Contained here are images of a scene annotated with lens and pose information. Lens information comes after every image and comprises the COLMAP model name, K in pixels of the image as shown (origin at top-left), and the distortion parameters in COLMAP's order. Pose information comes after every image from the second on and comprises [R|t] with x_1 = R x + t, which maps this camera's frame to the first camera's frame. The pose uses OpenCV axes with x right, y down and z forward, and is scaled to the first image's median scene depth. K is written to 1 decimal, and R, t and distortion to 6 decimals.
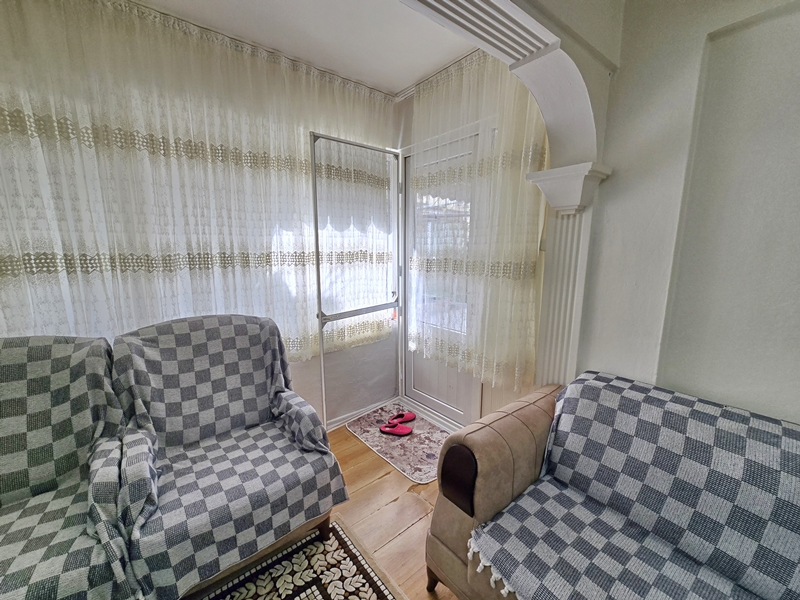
lens RADIAL K [[323.6, 0, 397.7], [0, 323.6, 304.1], [0, 0, 1]] dist [-0.003357, -0.000109]
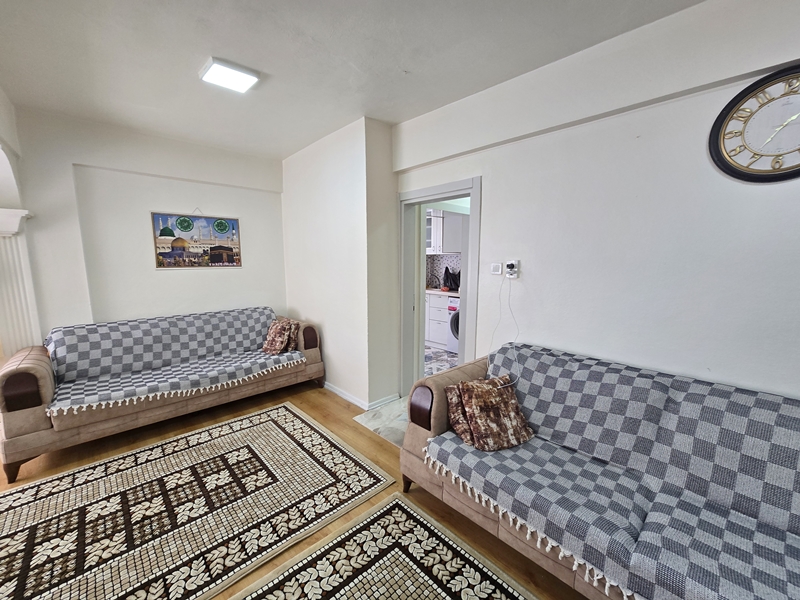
lens RADIAL K [[323.6, 0, 397.7], [0, 323.6, 304.1], [0, 0, 1]] dist [-0.003357, -0.000109]
pose [[-0.071212, -0.144158, 0.986989, -1.089400], [0.173010, 0.972718, 0.154557, 0.116520], [-0.982342, 0.181765, -0.044328, -0.669088]]
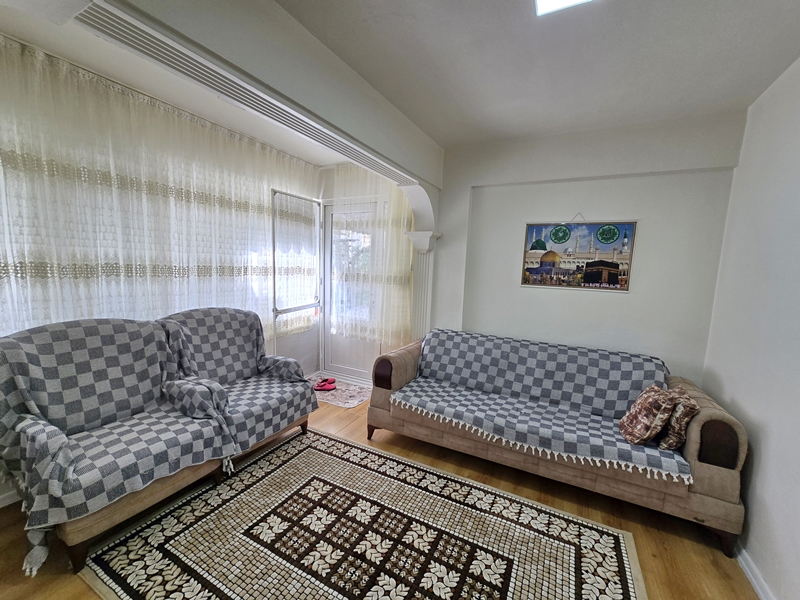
lens RADIAL K [[327.4, 0, 397.9], [0, 327.4, 305.3], [0, 0, 1]] dist [-0.003593, 0.000455]
pose [[0.918453, -0.014949, 0.395248, -0.402677], [0.033156, 0.998678, -0.039274, 0.115543], [-0.394138, 0.049177, 0.917734, -0.741125]]
